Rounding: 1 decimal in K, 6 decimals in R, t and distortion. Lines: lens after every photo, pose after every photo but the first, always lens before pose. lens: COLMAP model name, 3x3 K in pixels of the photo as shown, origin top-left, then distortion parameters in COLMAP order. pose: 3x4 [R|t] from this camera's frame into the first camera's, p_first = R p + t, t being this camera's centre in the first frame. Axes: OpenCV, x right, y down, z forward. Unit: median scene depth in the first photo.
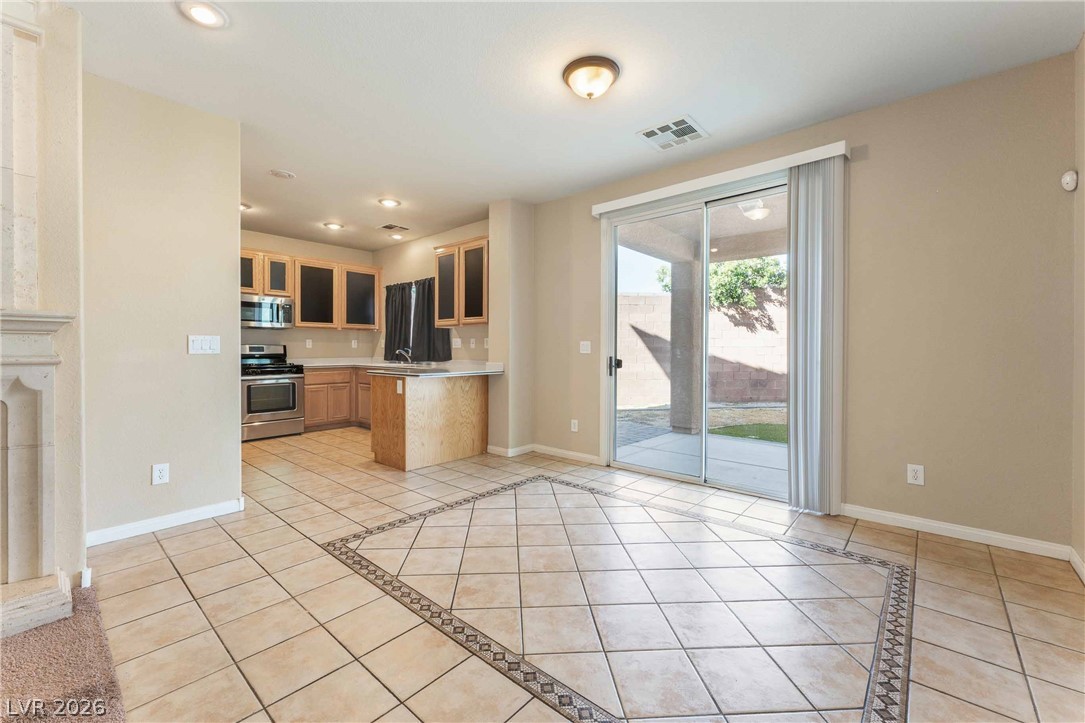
lens RADIAL K [[438.0, 0, 530.7], [0, 438.0, 352.3], [0, 0, 1]] dist [0.001448, 0.000108]
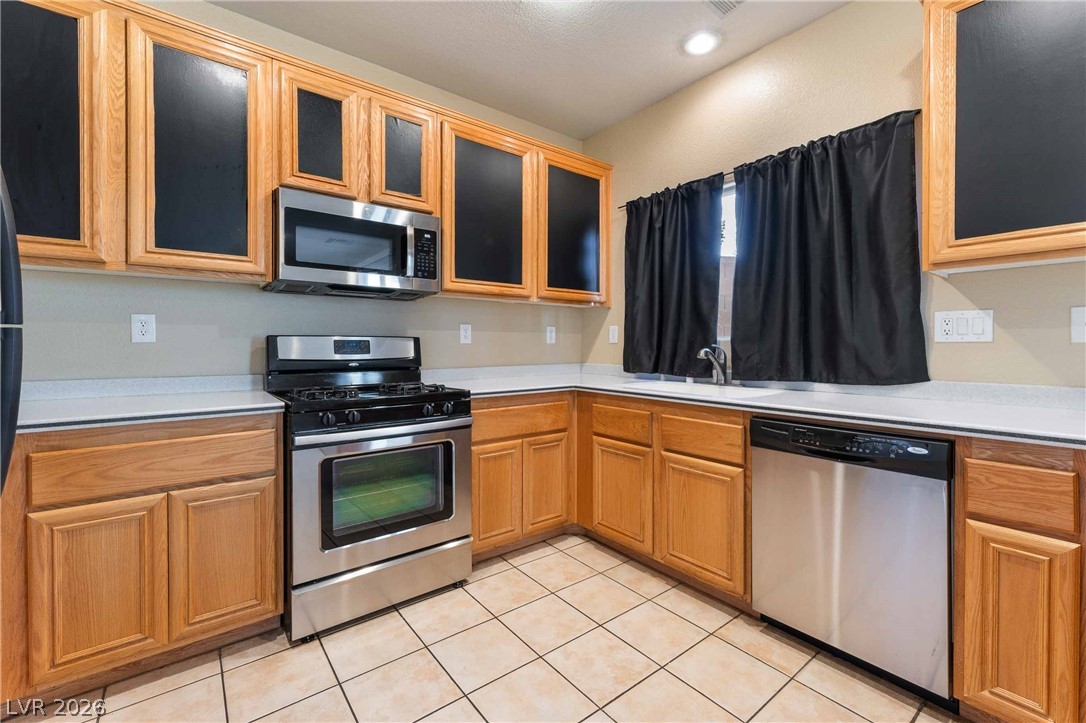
lens RADIAL K [[453.2, 0, 551.6], [0, 453.2, 350.0], [0, 0, 1]] dist [0.001740, 0.000065]
pose [[0.986037, -0.000420, -0.166525, -0.381560], [0.000749, 0.999998, 0.001912, -0.005310], [0.166523, -0.002010, 0.986035, 0.627684]]
